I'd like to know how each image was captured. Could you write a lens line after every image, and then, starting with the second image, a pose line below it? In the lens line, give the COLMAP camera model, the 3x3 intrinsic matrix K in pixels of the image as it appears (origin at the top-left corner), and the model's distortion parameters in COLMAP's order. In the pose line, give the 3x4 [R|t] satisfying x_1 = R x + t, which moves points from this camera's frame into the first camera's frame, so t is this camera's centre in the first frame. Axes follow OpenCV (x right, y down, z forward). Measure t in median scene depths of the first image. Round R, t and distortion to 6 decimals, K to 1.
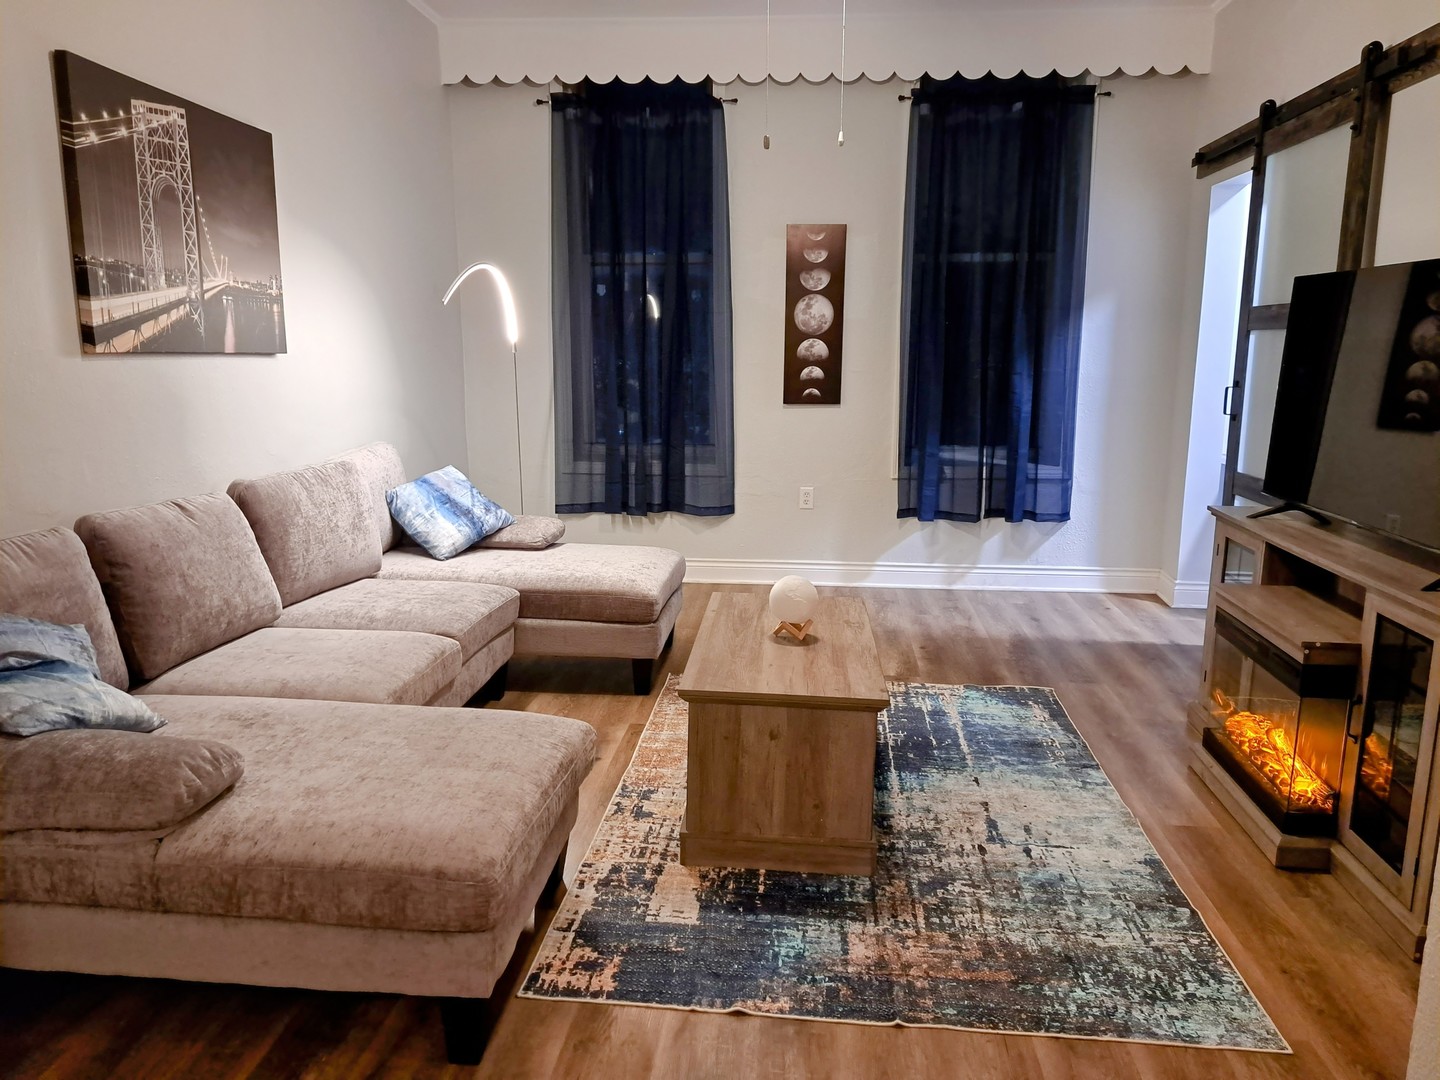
lens RADIAL K [[1035.7, 0, 699.1], [0, 1035.7, 569.2], [0, 0, 1]] dist [0.074611, -0.071324]
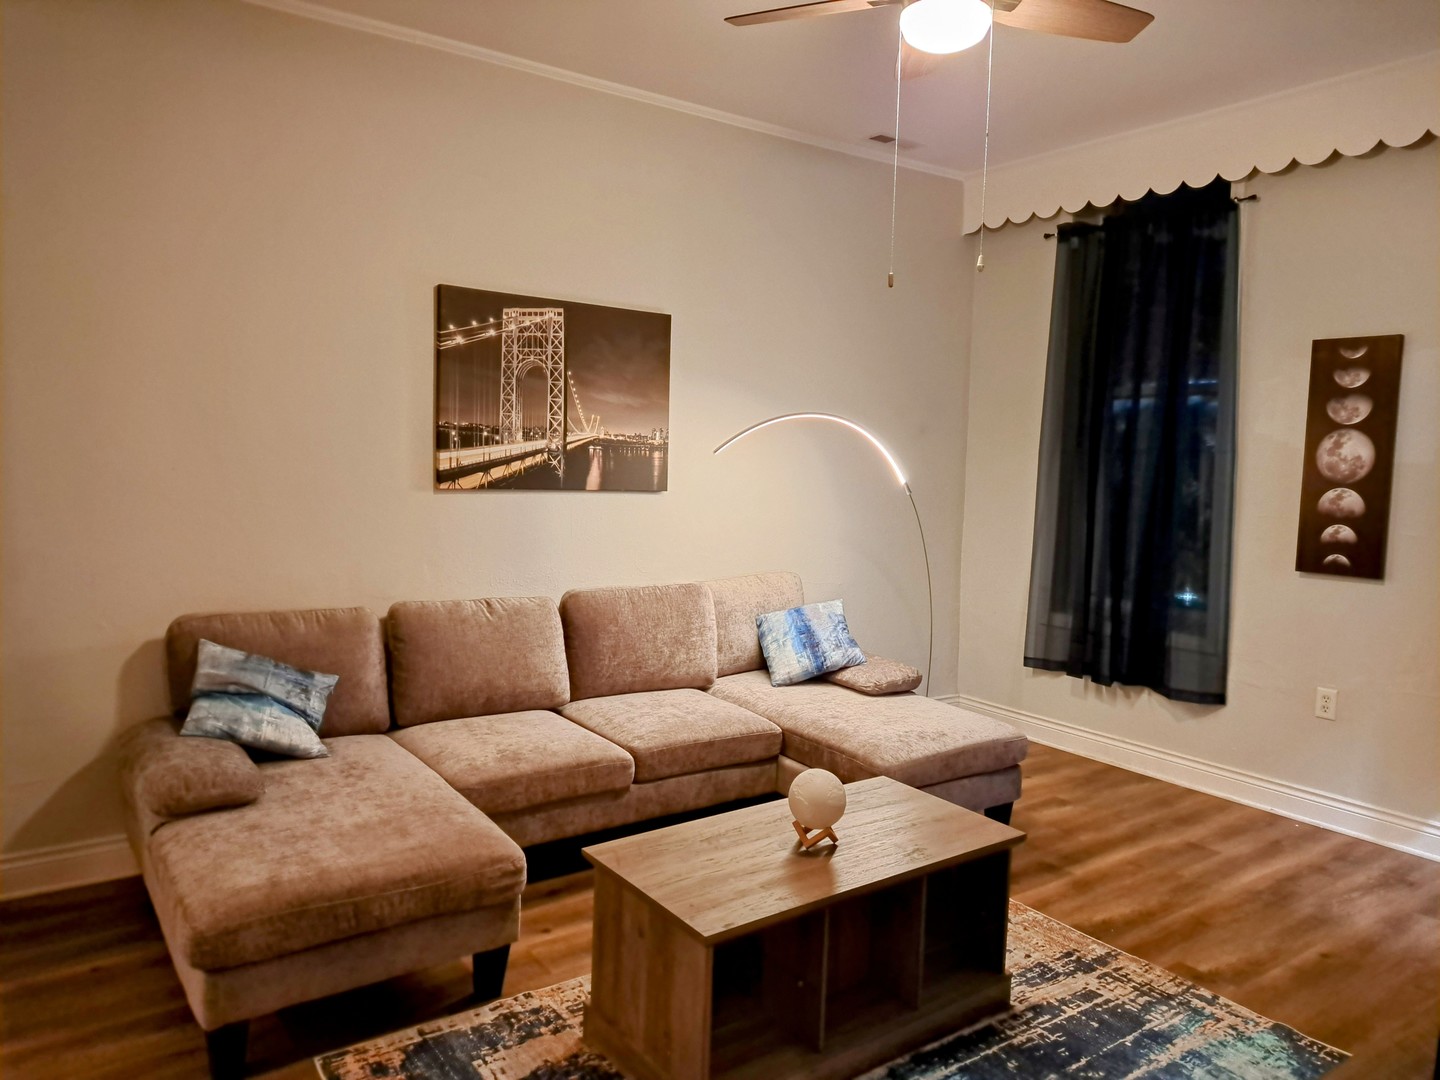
lens RADIAL K [[1035.7, 0, 771.8], [0, 1035.7, 569.6], [0, 0, 1]] dist [0.074611, -0.071324]
pose [[0.648551, 0.094604, -0.755269, 0.613168], [-0.177457, 0.983696, -0.029166, -0.108722], [0.740197, 0.152943, 0.654765, 0.342780]]
